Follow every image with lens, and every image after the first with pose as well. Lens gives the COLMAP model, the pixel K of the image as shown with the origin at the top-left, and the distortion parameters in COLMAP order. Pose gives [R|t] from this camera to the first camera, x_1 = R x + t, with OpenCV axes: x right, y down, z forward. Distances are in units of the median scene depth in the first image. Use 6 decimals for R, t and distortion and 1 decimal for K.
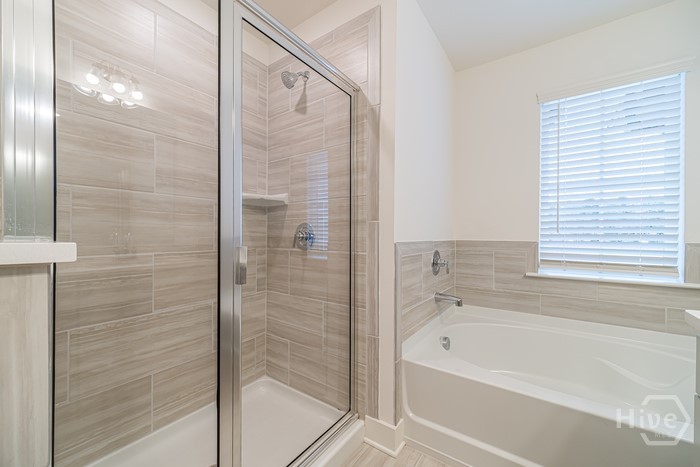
lens RADIAL K [[276.0, 0, 354.6], [0, 276.0, 235.7], [0, 0, 1]] dist [0.002272, -0.000464]
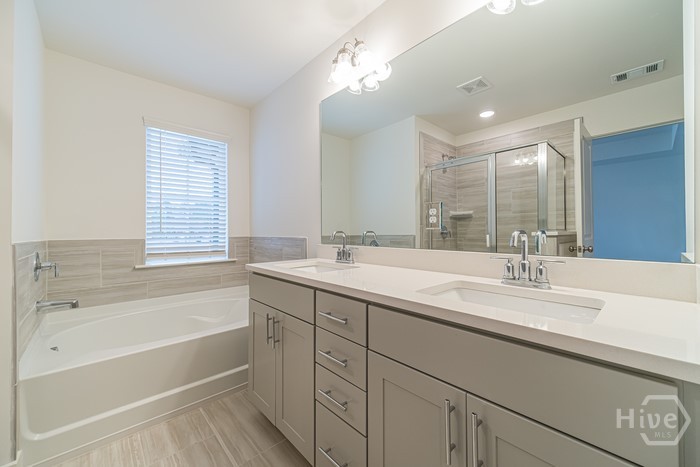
lens RADIAL K [[276.0, 0, 352.0], [0, 276.0, 231.3], [0, 0, 1]] dist [0.002272, -0.000464]
pose [[0.205341, -0.002658, 0.978687, -0.339110], [0.012607, 0.999921, 0.000070, -0.000161], [-0.978609, 0.012324, 0.205358, -0.138367]]
